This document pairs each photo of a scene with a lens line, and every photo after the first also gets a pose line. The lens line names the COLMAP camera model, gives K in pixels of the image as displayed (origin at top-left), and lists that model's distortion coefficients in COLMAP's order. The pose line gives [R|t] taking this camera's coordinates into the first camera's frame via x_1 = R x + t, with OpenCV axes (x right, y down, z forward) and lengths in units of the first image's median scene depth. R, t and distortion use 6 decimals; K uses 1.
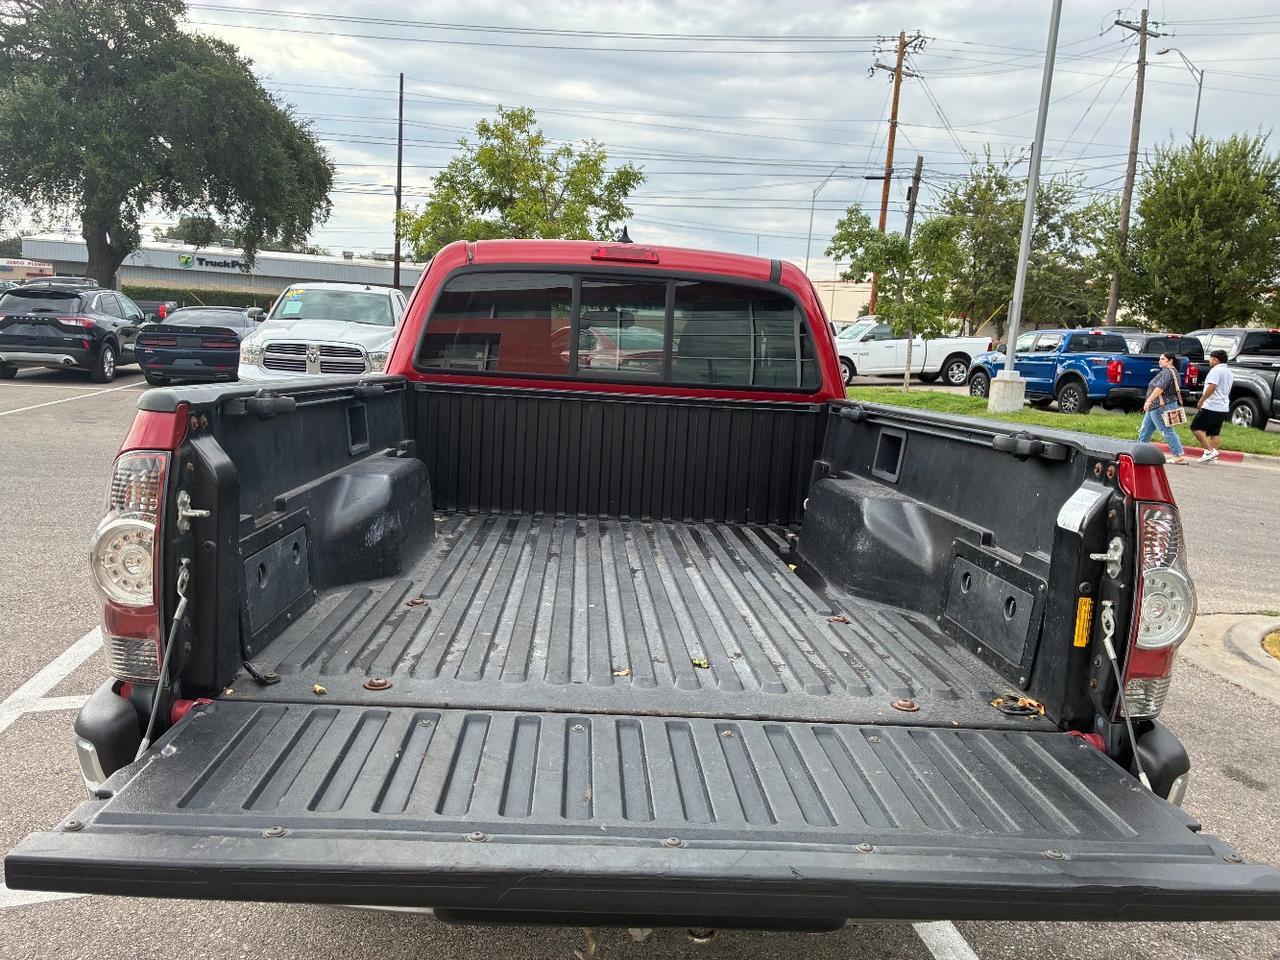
lens RADIAL K [[968.7, 0, 636.0], [0, 968.7, 487.8], [0, 0, 1]] dist [0.048719, -0.068394]
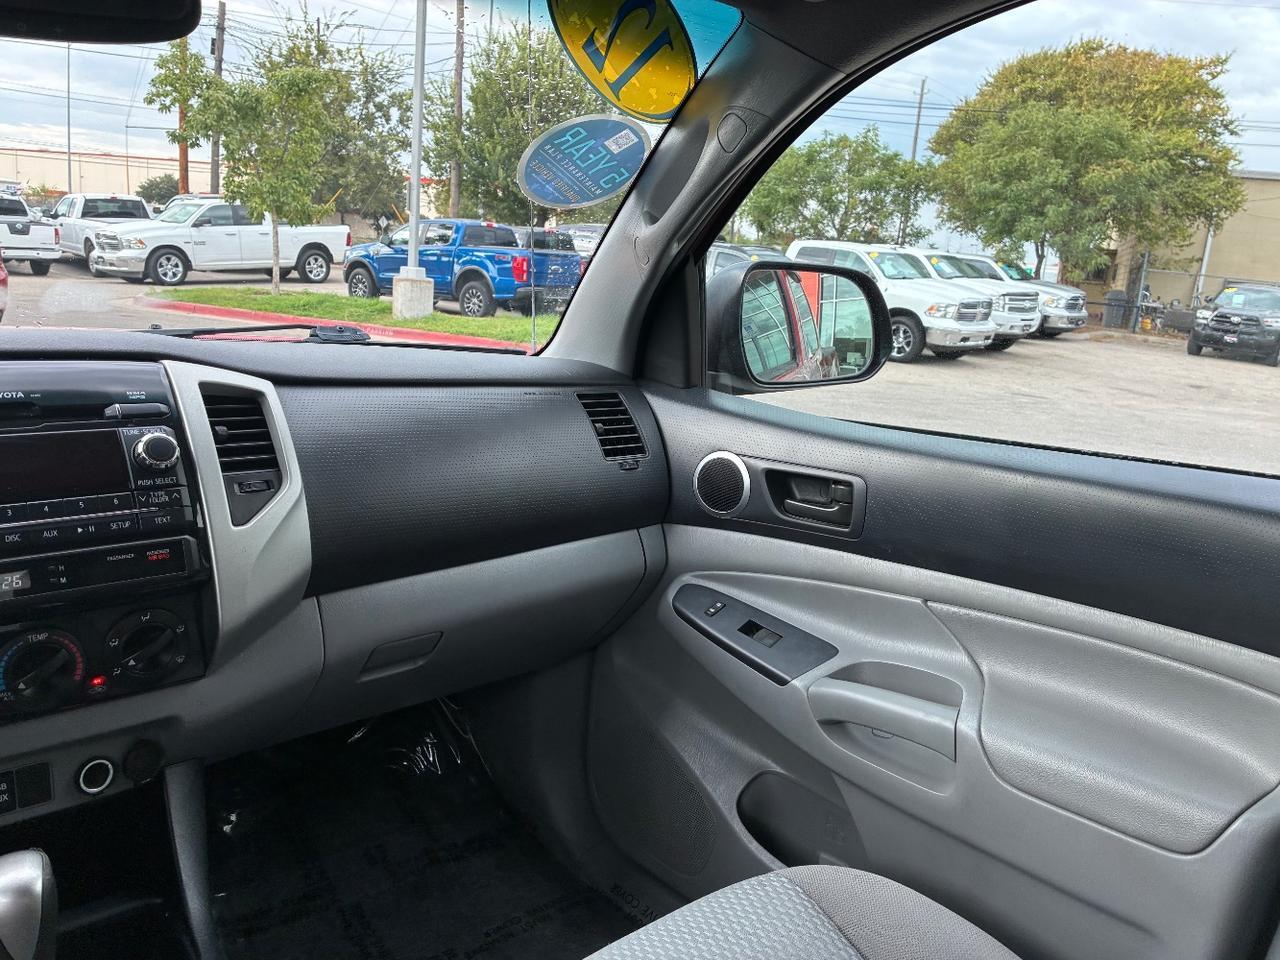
lens RADIAL K [[968.7, 0, 630.1], [0, 968.7, 472.4], [0, 0, 1]] dist [0.048719, -0.068394]
pose [[0.774960, -0.131786, 0.618118, -0.011261], [0.073356, 0.990164, 0.119139, -0.029979], [-0.627739, -0.046985, 0.777005, 0.211937]]
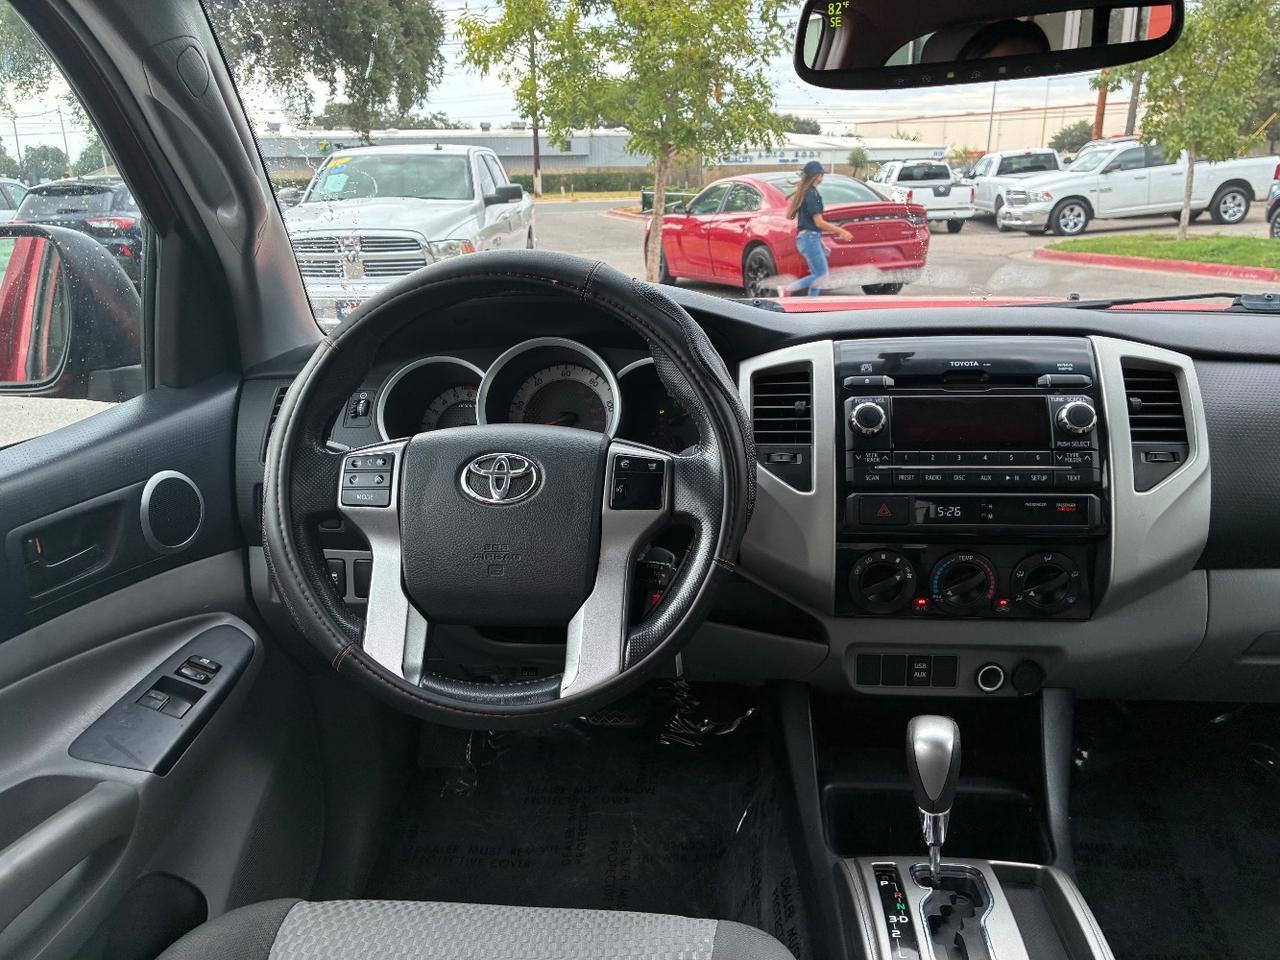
lens RADIAL K [[968.7, 0, 645.2], [0, 968.7, 490.6], [0, 0, 1]] dist [0.048719, -0.068394]
pose [[0.987290, -0.027690, -0.156497, -0.014850], [0.048959, 0.989807, 0.133733, -0.031395], [0.151199, -0.139695, 0.978583, 0.206210]]
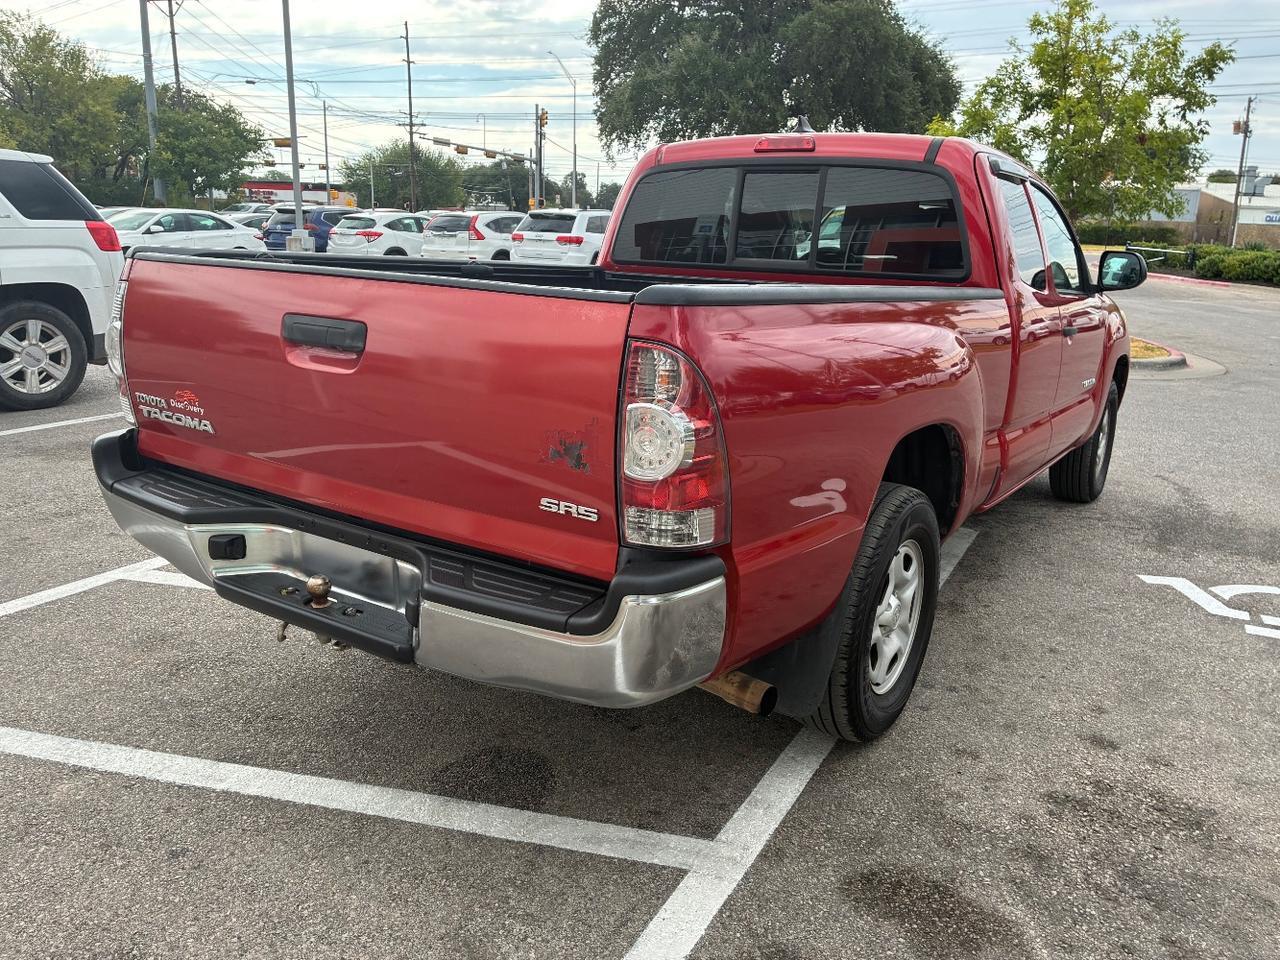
lens RADIAL K [[968.7, 0, 645.8], [0, 968.7, 482.5], [0, 0, 1]] dist [0.048719, -0.068394]
pose [[0.805759, 0.119274, -0.580109, 0.102326], [-0.080205, 0.992463, 0.092654, 0.006217], [0.586788, -0.028129, 0.809252, 0.013943]]
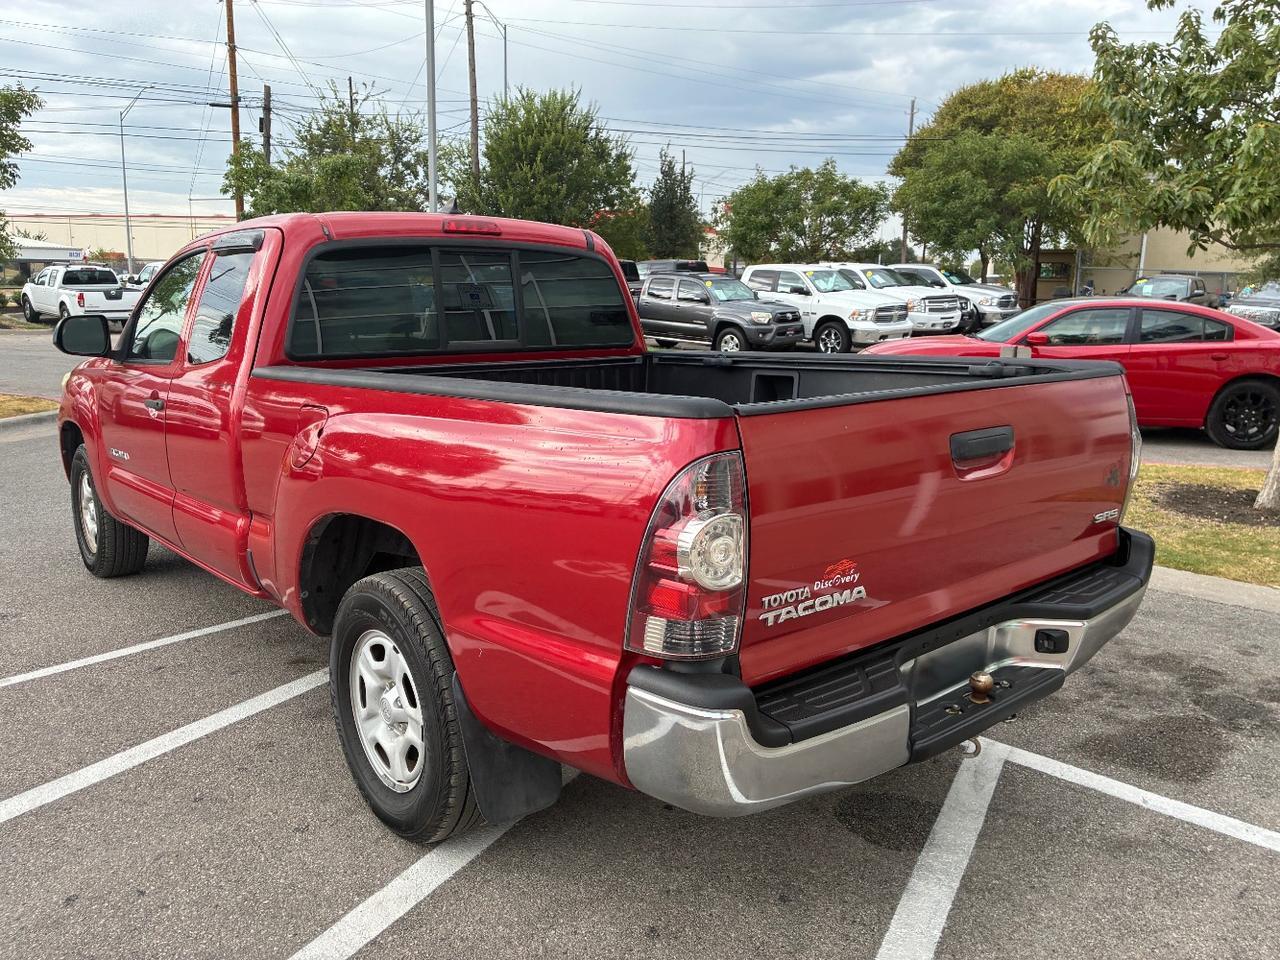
lens RADIAL K [[968.7, 0, 663.7], [0, 968.7, 481.1], [0, 0, 1]] dist [0.048719, -0.068394]
pose [[0.776788, -0.169936, 0.606401, -0.092853], [0.134443, 0.985455, 0.103941, -0.010150], [-0.615244, 0.000786, 0.788336, 0.013254]]
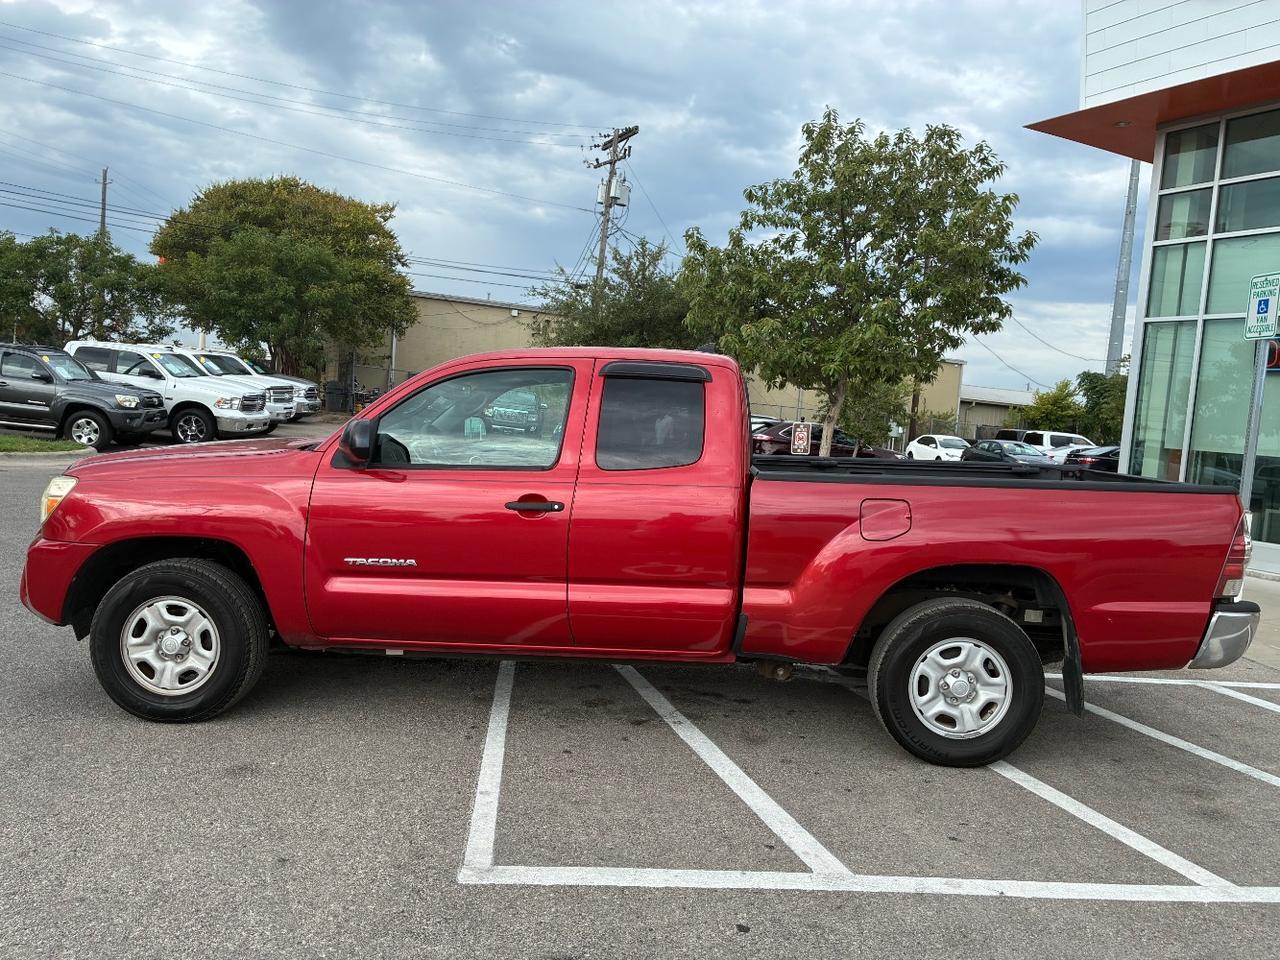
lens RADIAL K [[963.2, 0, 682.4], [0, 963.2, 471.4], [0, 0, 1]] dist [0.008663, -0.023514]
pose [[0.048234, -0.115930, 0.992086, -0.246088], [0.094791, 0.989290, 0.110994, -0.044521], [-0.994328, 0.088687, 0.058706, 0.179448]]
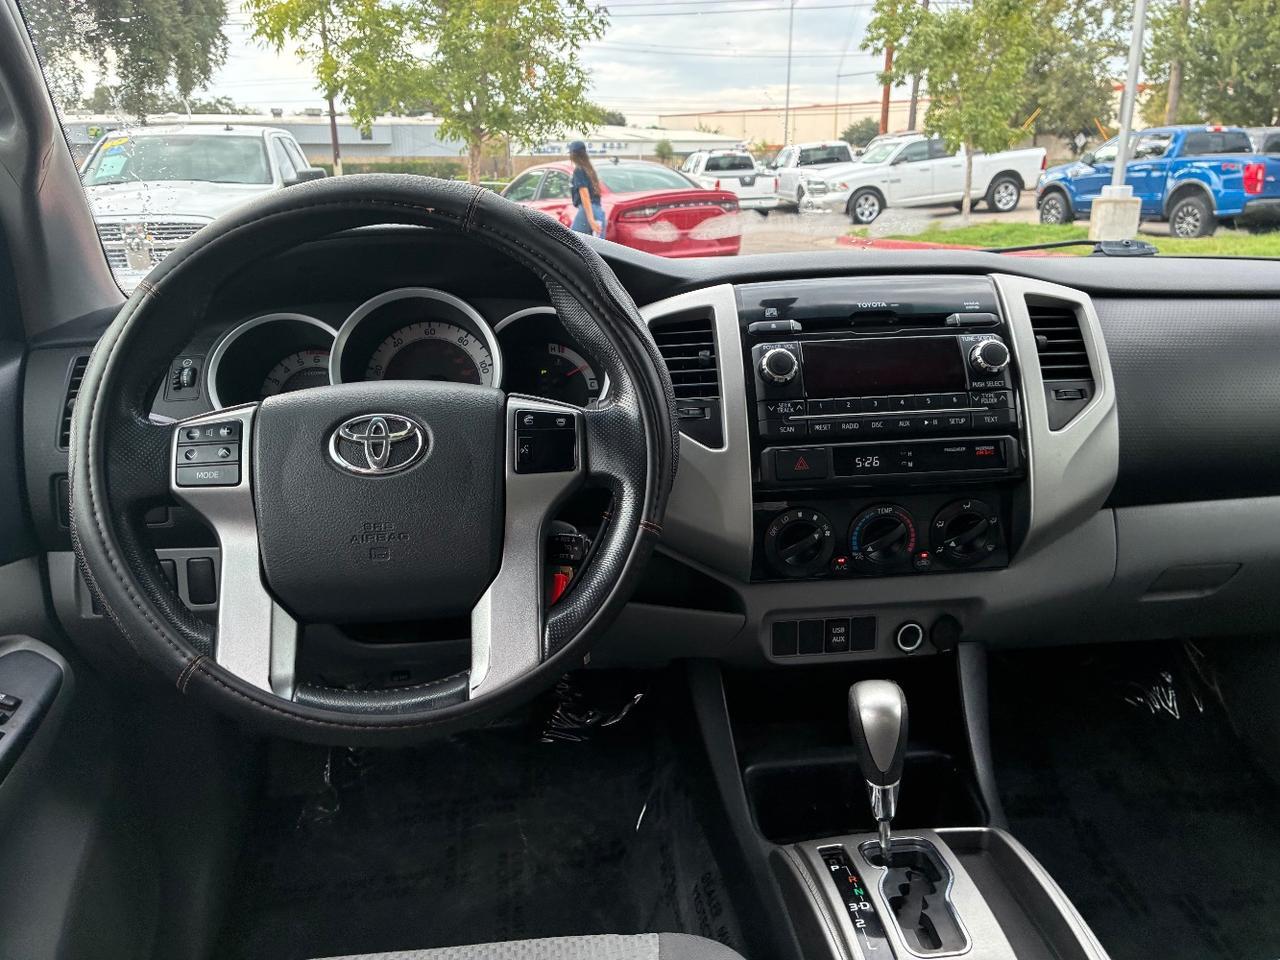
lens RADIAL K [[968.7, 0, 649.4], [0, 968.7, 480.9], [0, 0, 1]] dist [0.048719, -0.068394]
pose [[0.996333, -0.081403, 0.026337, -0.019396], [0.076807, 0.986614, 0.143850, -0.029366], [-0.037695, -0.141299, 0.989249, 0.211743]]
